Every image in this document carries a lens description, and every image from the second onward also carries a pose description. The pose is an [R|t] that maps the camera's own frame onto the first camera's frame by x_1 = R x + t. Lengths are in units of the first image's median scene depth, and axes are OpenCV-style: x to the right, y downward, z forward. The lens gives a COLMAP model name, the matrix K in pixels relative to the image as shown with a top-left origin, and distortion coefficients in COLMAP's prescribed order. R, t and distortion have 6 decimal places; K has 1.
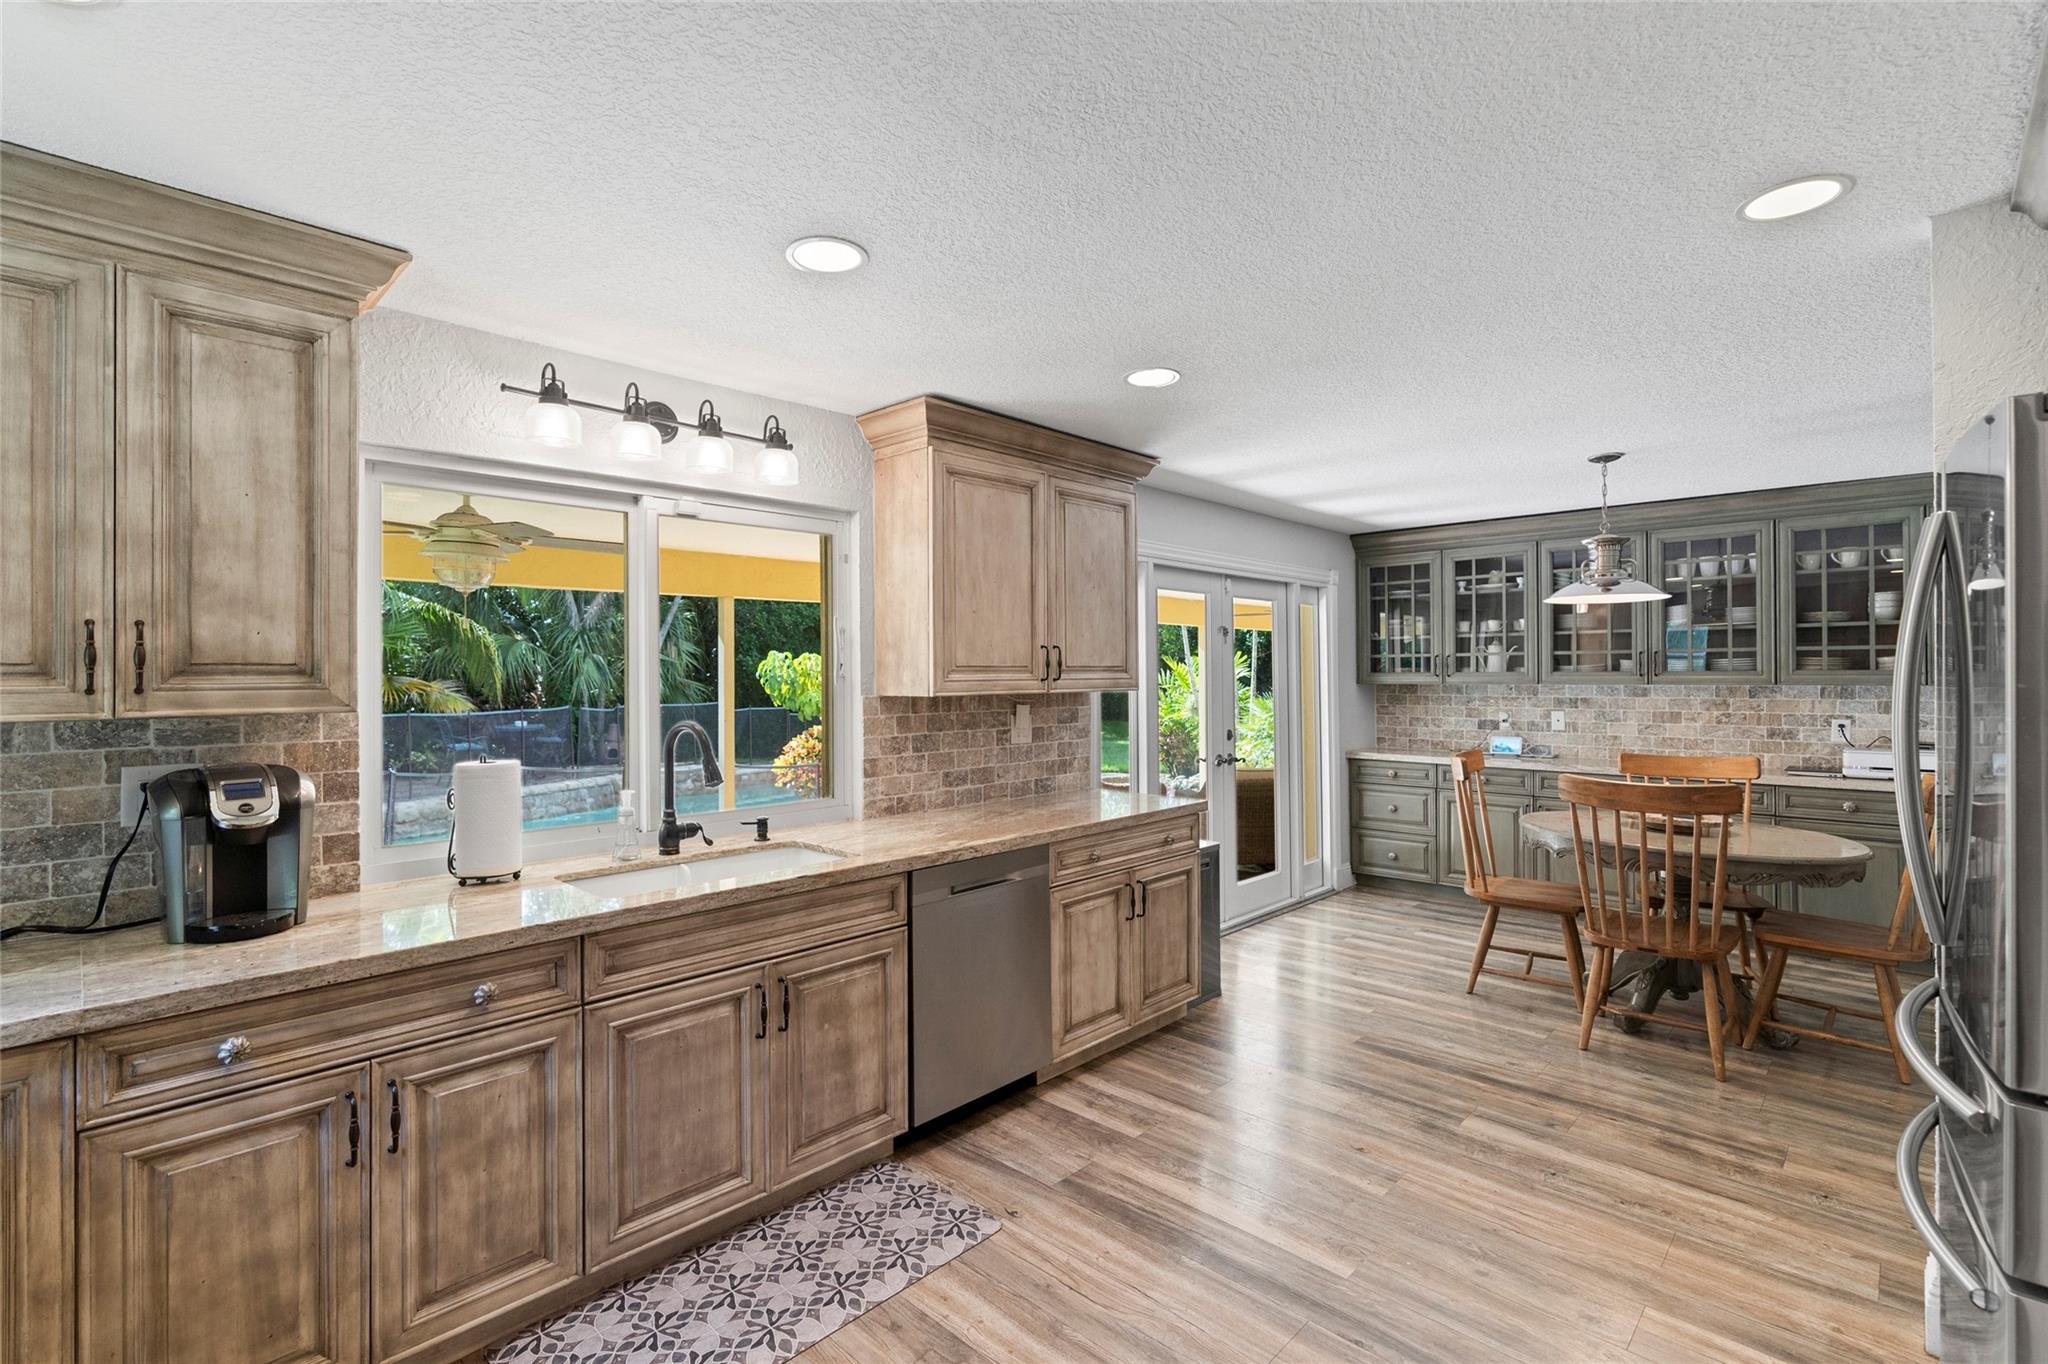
lens RADIAL K [[932.9, 0, 1021.8], [0, 932.9, 671.2], [0, 0, 1]] dist [-0.010417, 0.004812]
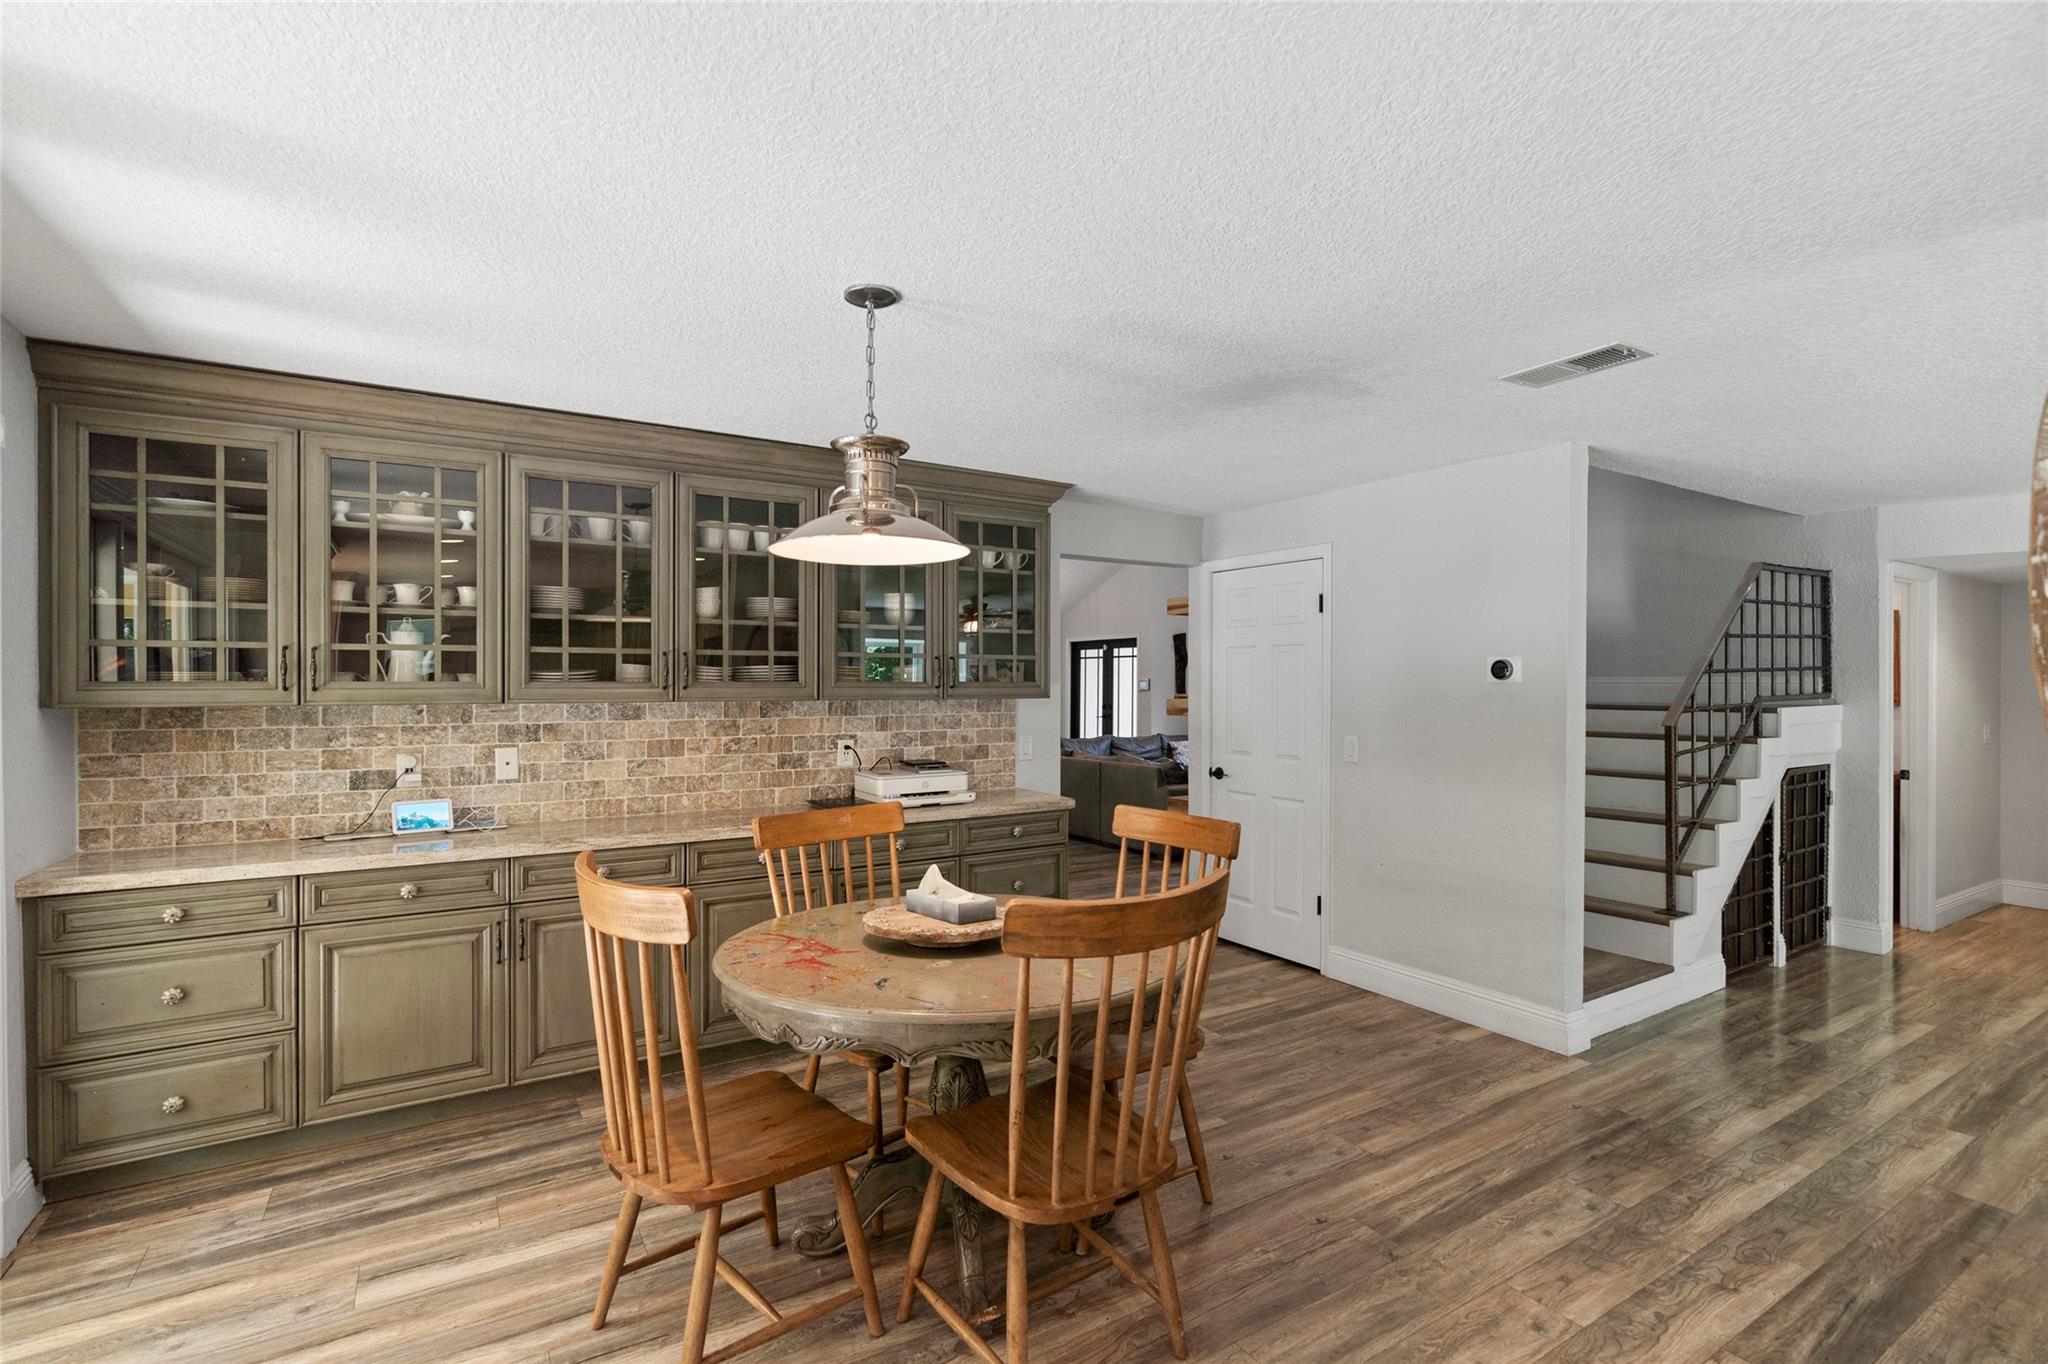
lens RADIAL K [[932.9, 0, 1019.4], [0, 932.9, 684.3], [0, 0, 1]] dist [-0.010417, 0.004812]
pose [[0.240876, 0.002059, 0.970554, 0.116977], [-0.005209, 0.999986, -0.000829, 0.001407], [-0.970542, -0.004856, 0.240883, 0.827620]]
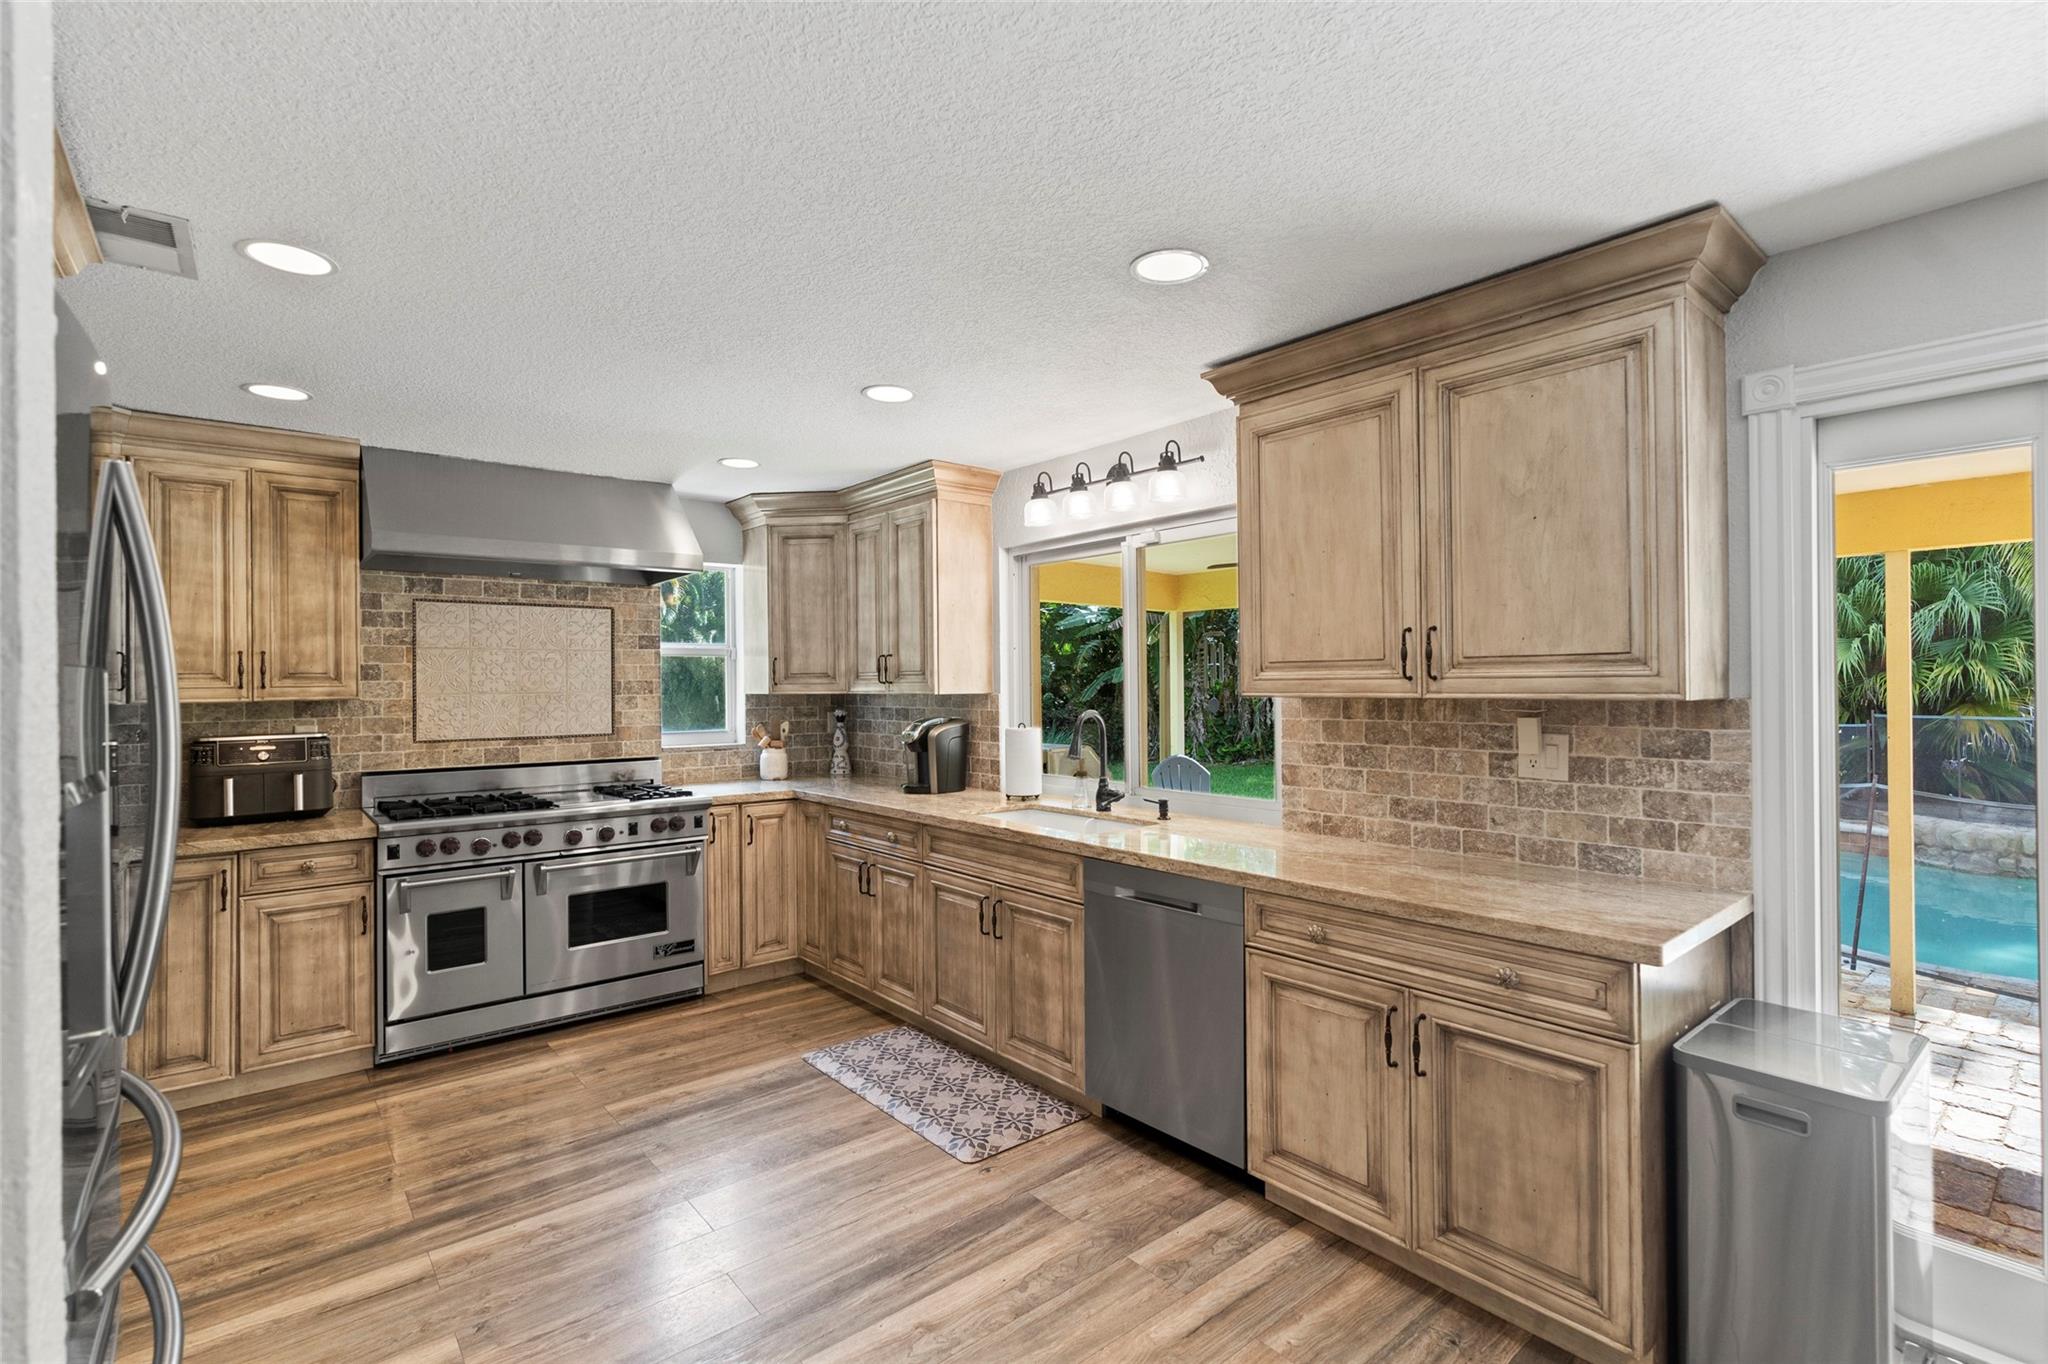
lens RADIAL K [[932.9, 0, 1028.9], [0, 932.9, 679.1], [0, 0, 1]] dist [-0.010417, 0.004812]
pose [[-0.101094, 0.002752, -0.994873, 0.699154], [0.011574, 0.999932, 0.001590, 0.005340], [0.994810, -0.011354, -0.101119, 0.764787]]
